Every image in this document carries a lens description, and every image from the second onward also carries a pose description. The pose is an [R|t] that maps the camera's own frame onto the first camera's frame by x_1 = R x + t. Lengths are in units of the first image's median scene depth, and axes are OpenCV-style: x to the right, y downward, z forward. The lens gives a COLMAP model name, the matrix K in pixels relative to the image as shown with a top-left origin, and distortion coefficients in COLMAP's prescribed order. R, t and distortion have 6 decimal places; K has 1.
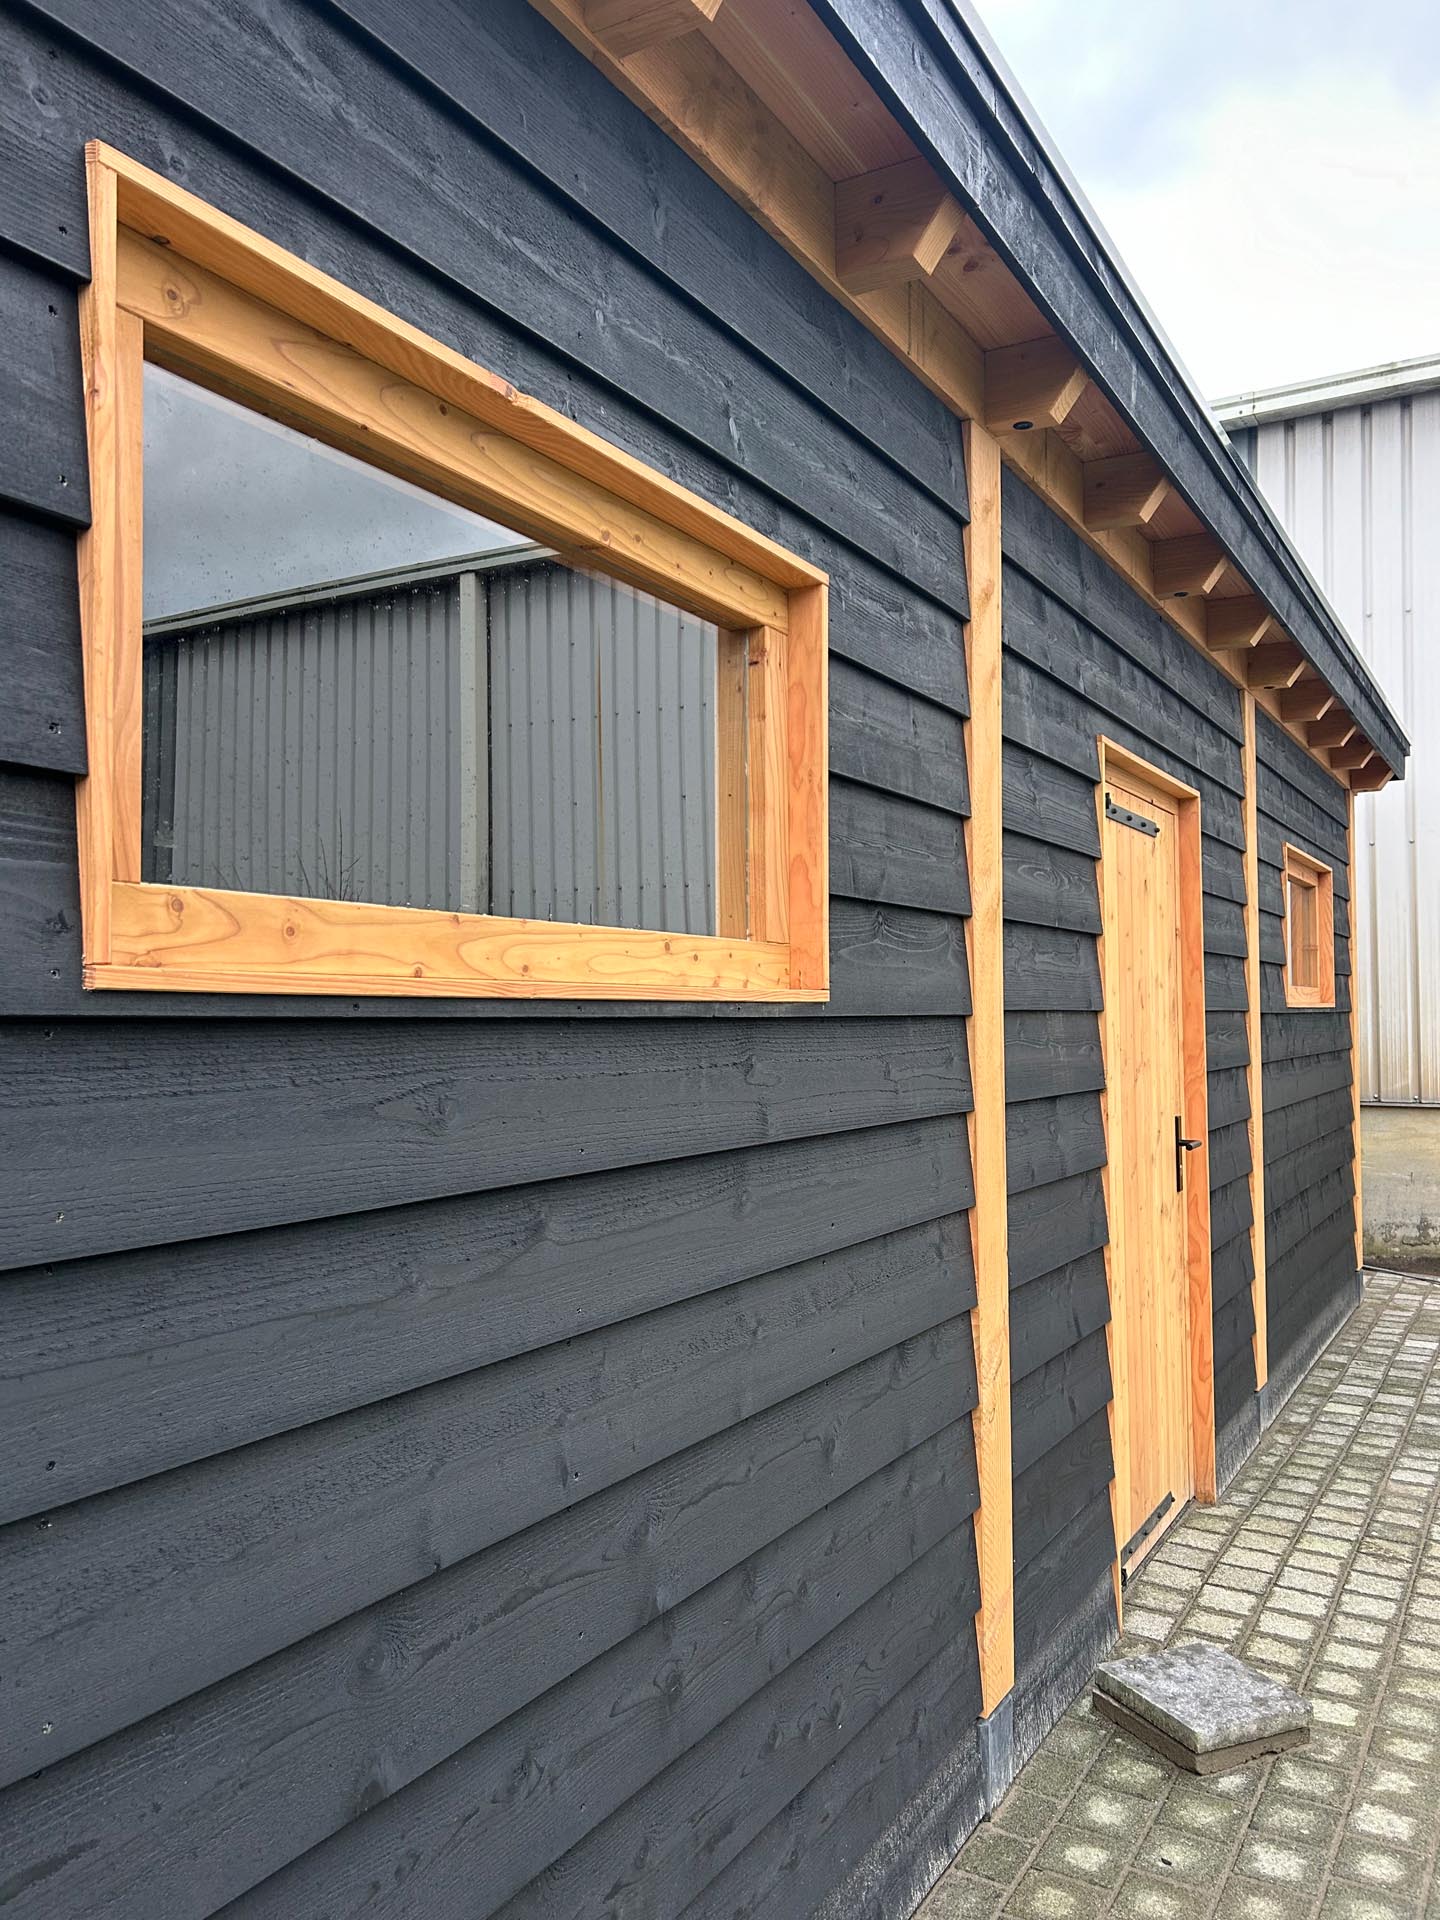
lens RADIAL K [[1428.8, 0, 715.1], [0, 1428.8, 978.4], [0, 0, 1]] dist [0.061372, -0.073930]
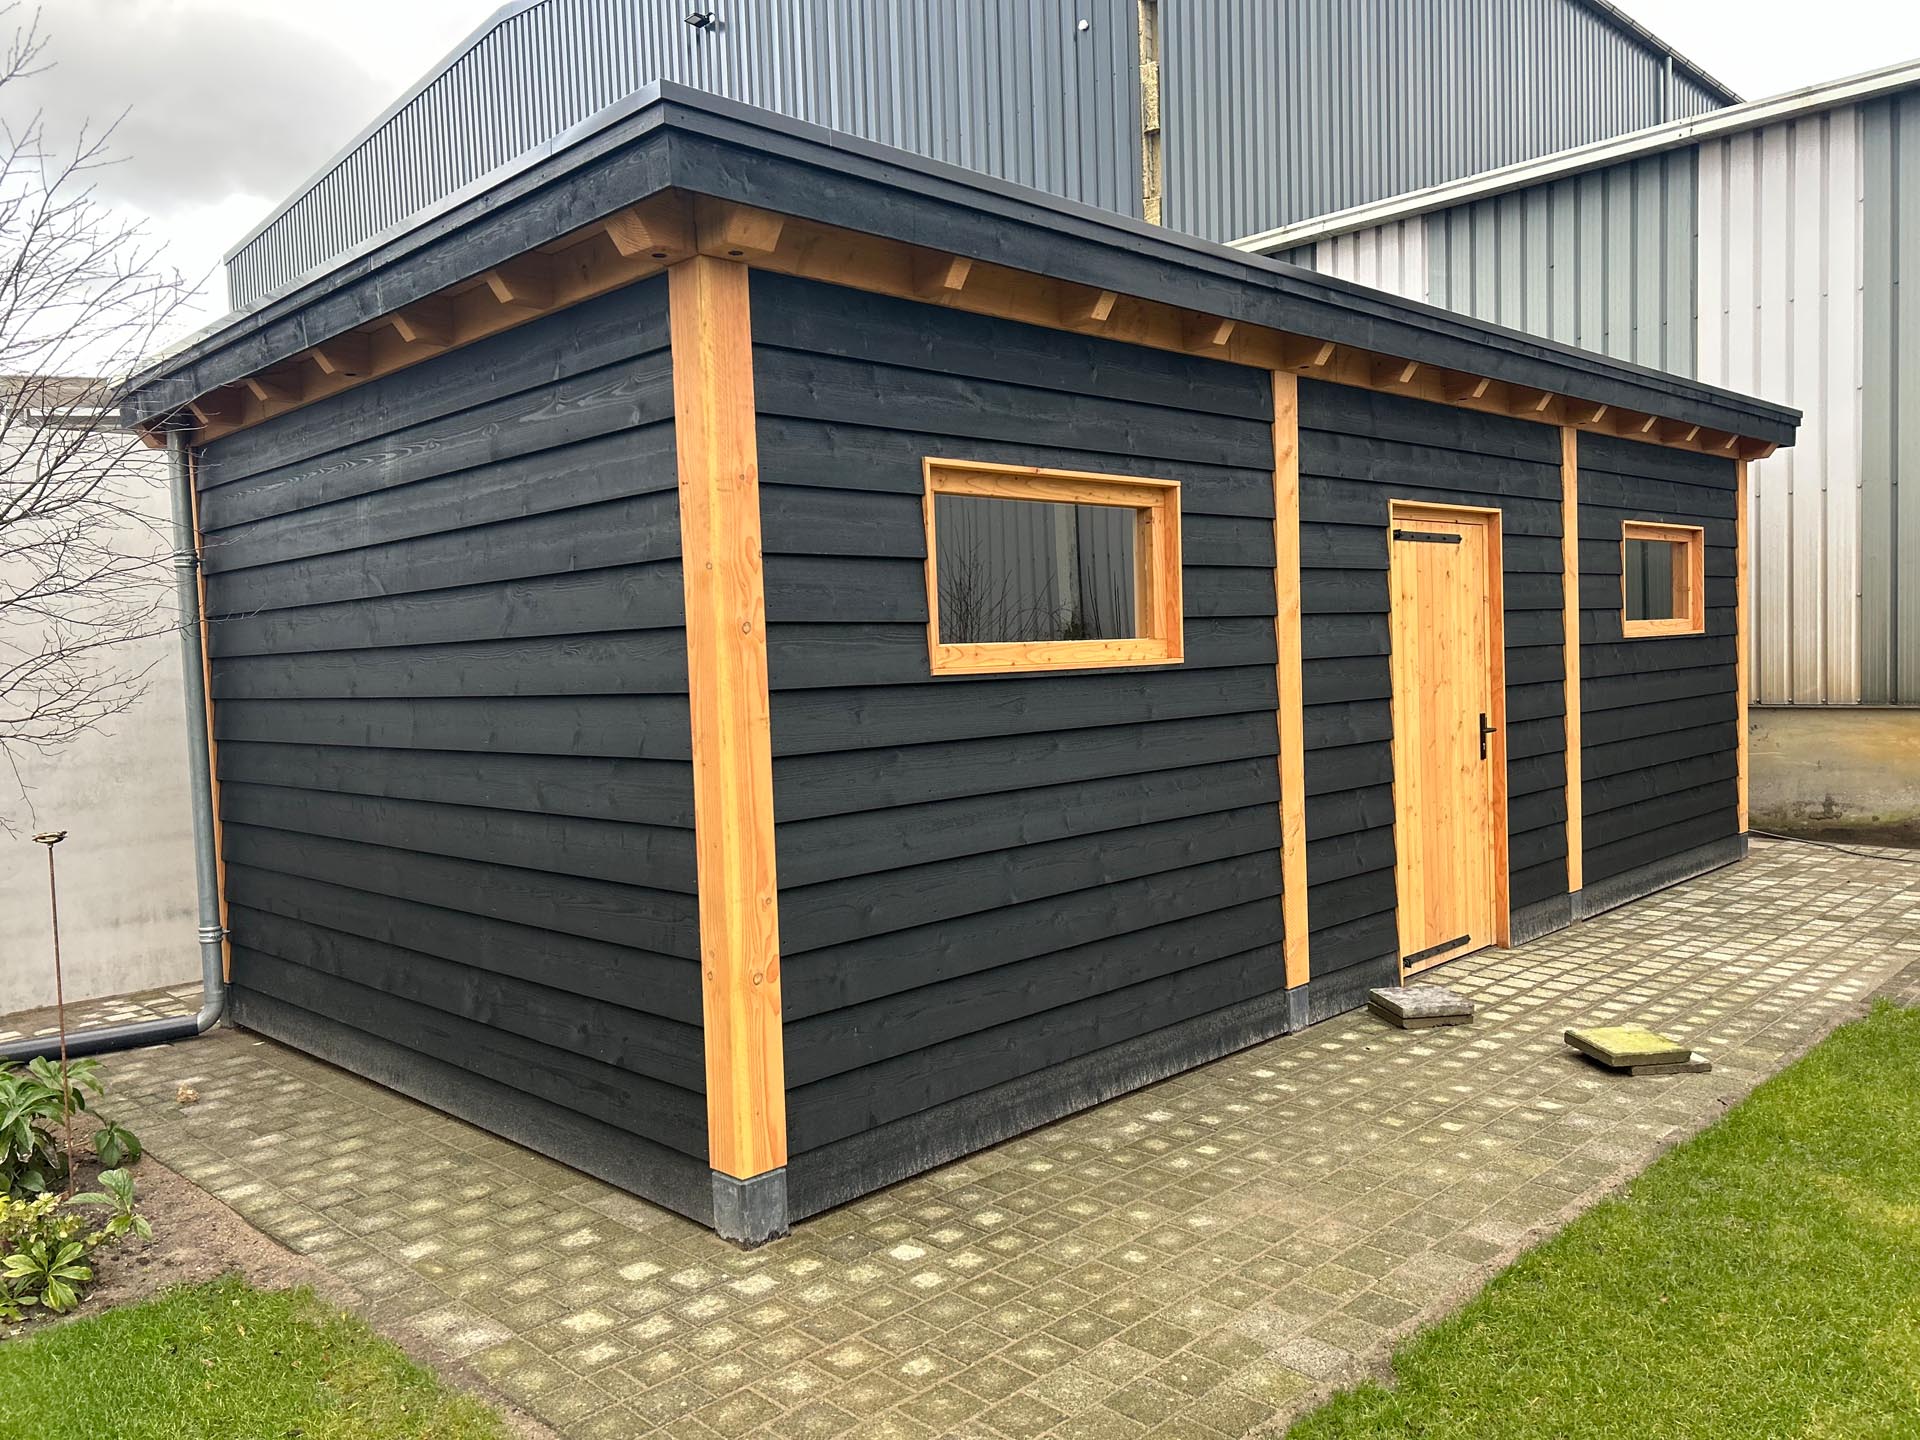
lens RADIAL K [[1428.8, 0, 962.7], [0, 1428.8, 733.3], [0, 0, 1]] dist [0.061372, -0.073930]
pose [[0.967425, -0.015140, -0.252705, 0.209327], [0.037828, 0.995648, 0.085166, -0.053939], [0.250316, -0.091951, 0.963788, -0.911093]]
